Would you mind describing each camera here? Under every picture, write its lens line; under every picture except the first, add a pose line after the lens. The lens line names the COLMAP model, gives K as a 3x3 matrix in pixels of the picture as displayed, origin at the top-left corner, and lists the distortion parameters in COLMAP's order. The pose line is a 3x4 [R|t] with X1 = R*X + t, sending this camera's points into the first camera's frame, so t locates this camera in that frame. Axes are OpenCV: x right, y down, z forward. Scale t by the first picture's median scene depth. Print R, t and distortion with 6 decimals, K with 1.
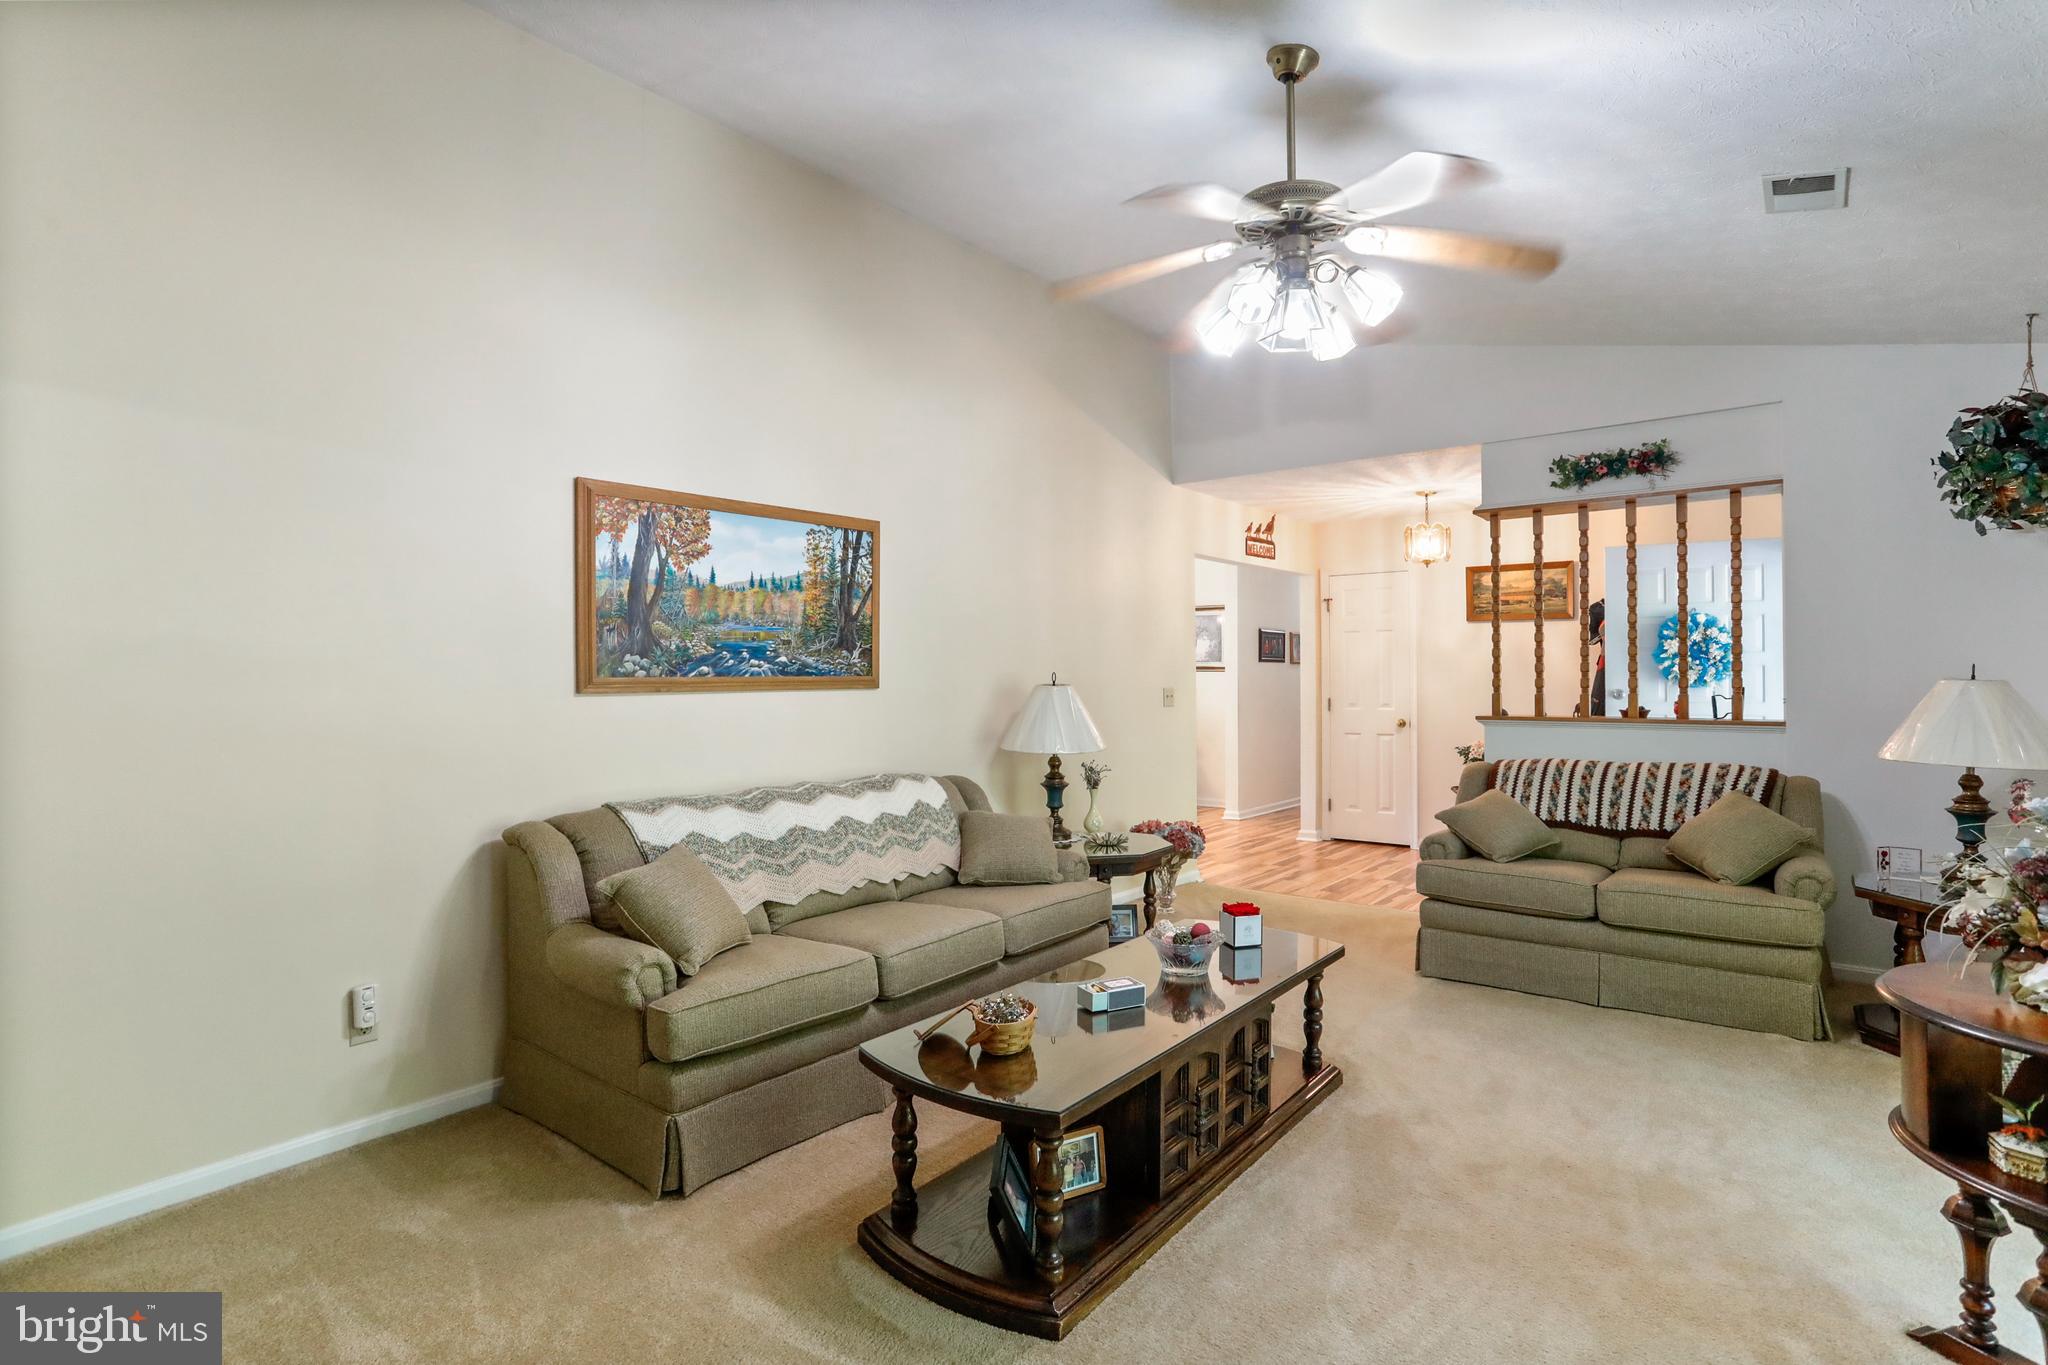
lens RADIAL K [[1005.4, 0, 1020.4], [0, 1005.4, 670.2], [0, 0, 1]] dist [-0.048242, 0.026400]
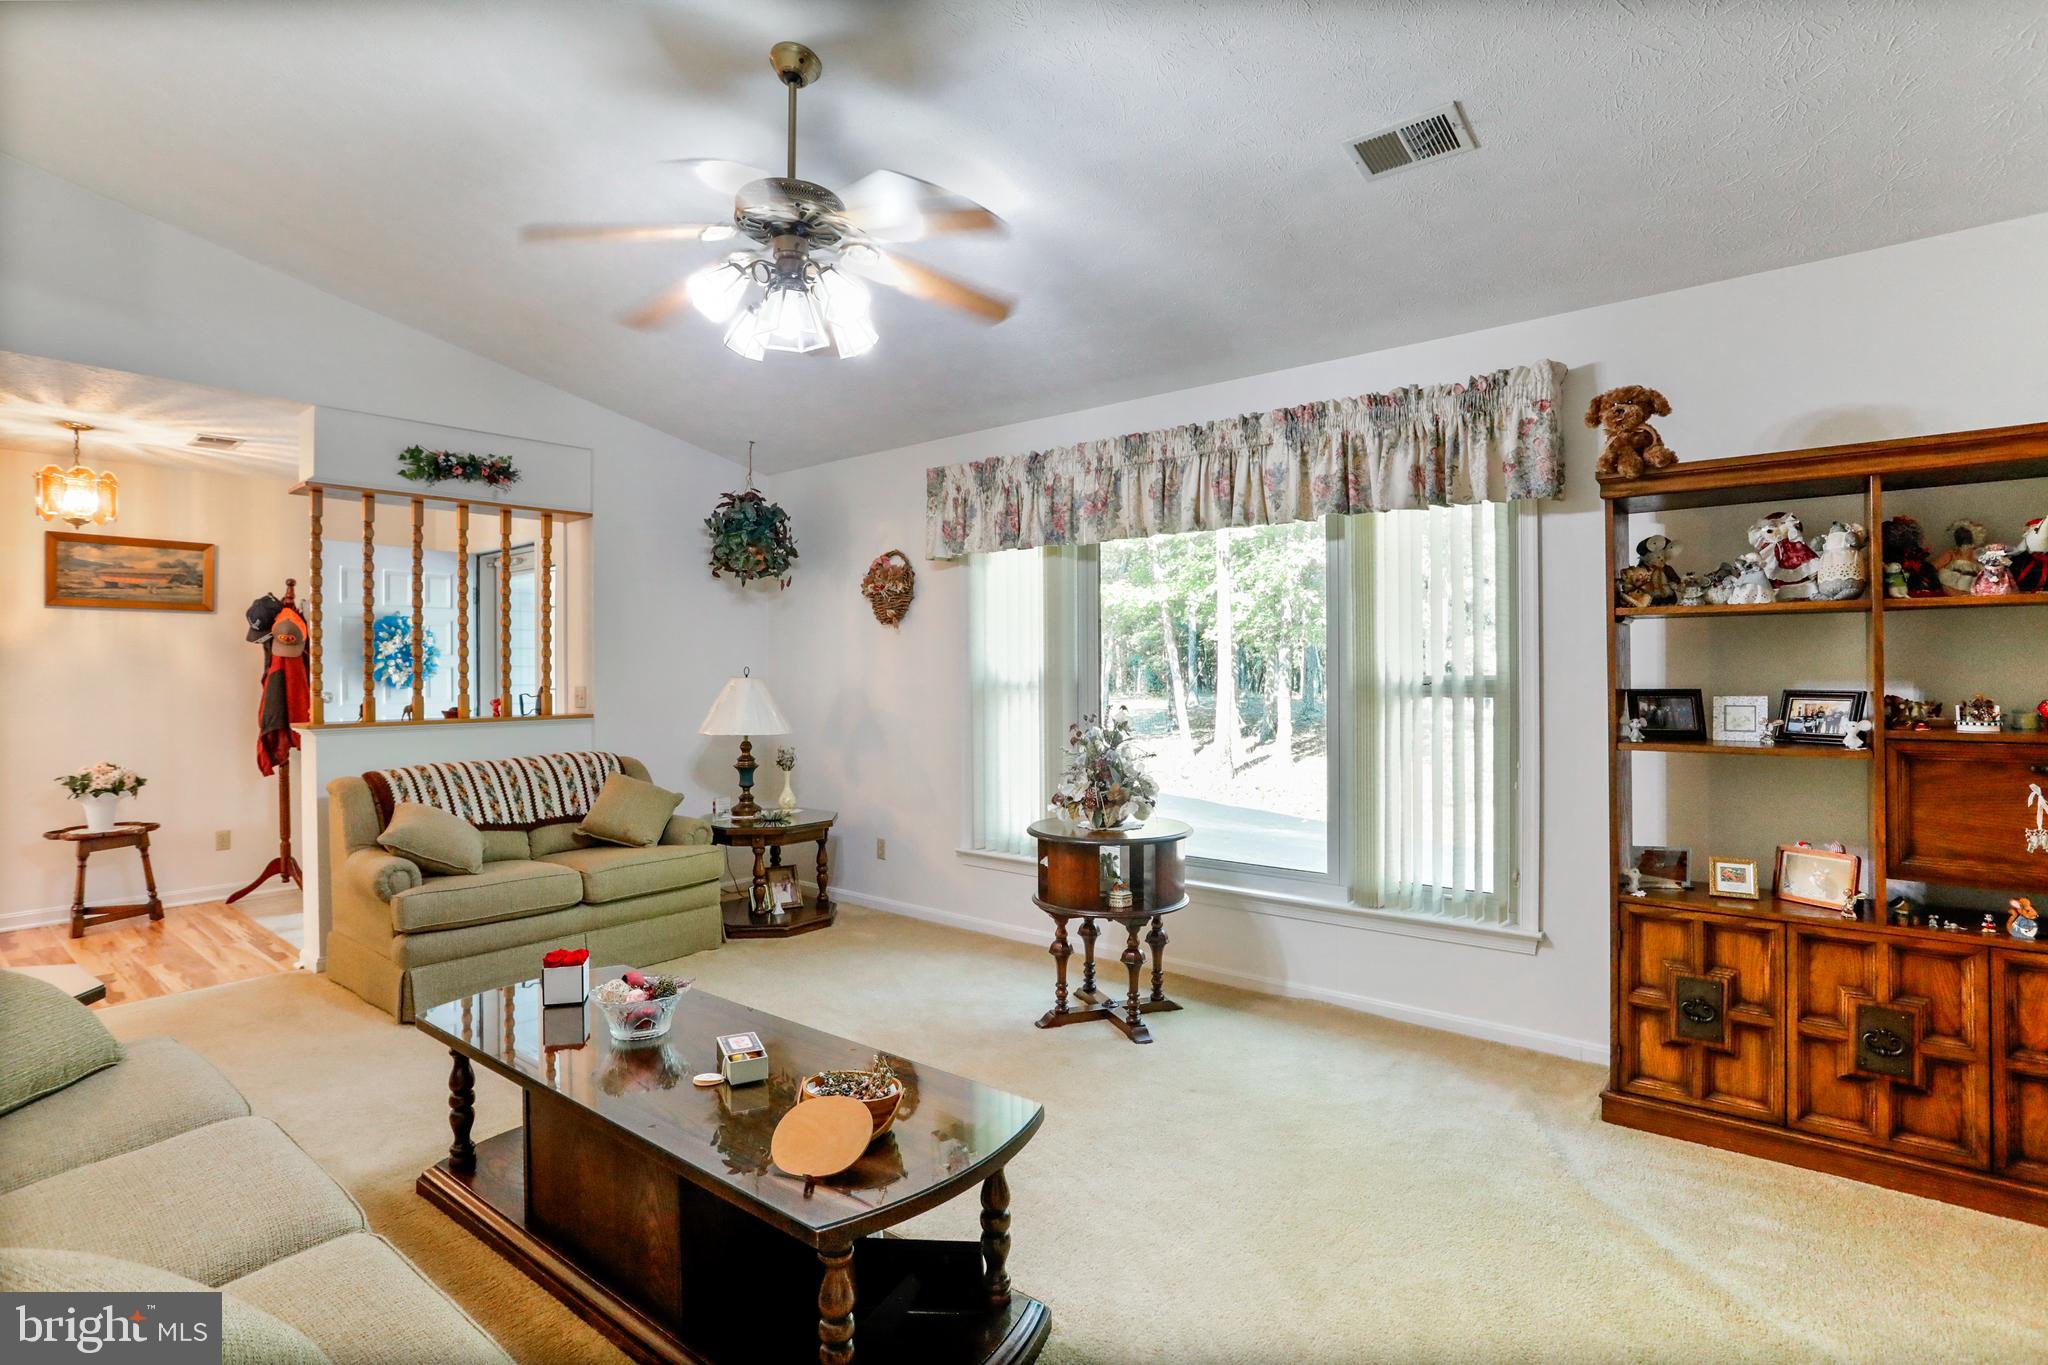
lens RADIAL K [[1005.4, 0, 1020.4], [0, 1005.4, 670.2], [0, 0, 1]] dist [-0.048242, 0.026400]
pose [[0.003589, 0.002893, 0.999989, -0.434311], [0.000967, 0.999995, -0.002896, 0.002589], [-0.999993, 0.000977, 0.003586, 0.453639]]
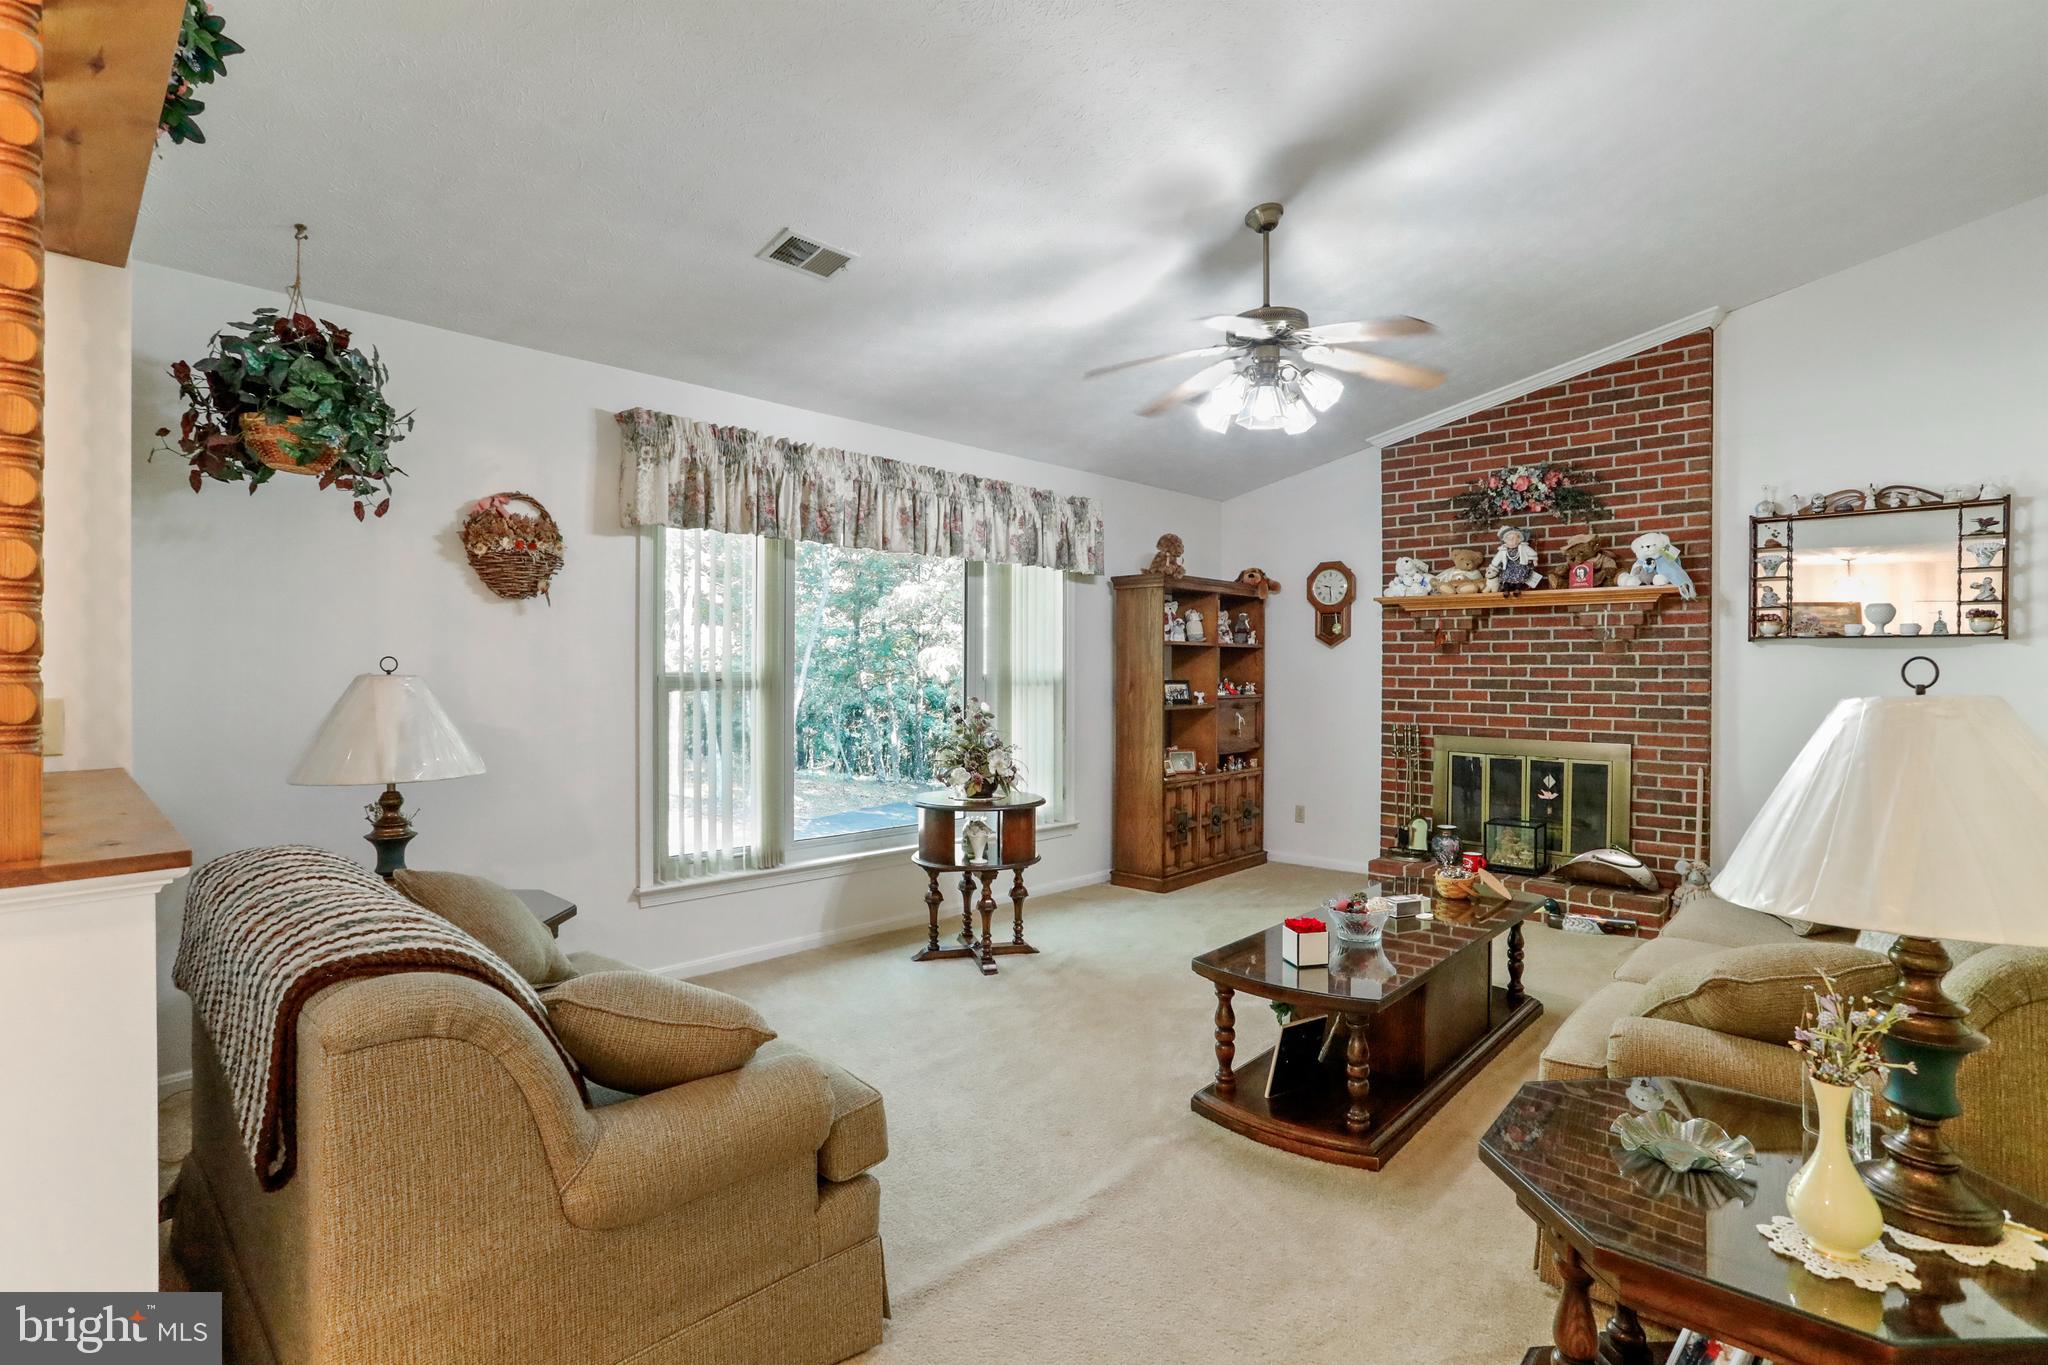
lens RADIAL K [[1005.4, 0, 1020.4], [0, 1005.4, 670.2], [0, 0, 1]] dist [-0.048242, 0.026400]
pose [[-0.997060, -0.002220, 0.076595, 0.293784], [-0.002387, 0.999995, -0.002093, 0.003017], [-0.076590, -0.002269, -0.997060, 1.404799]]
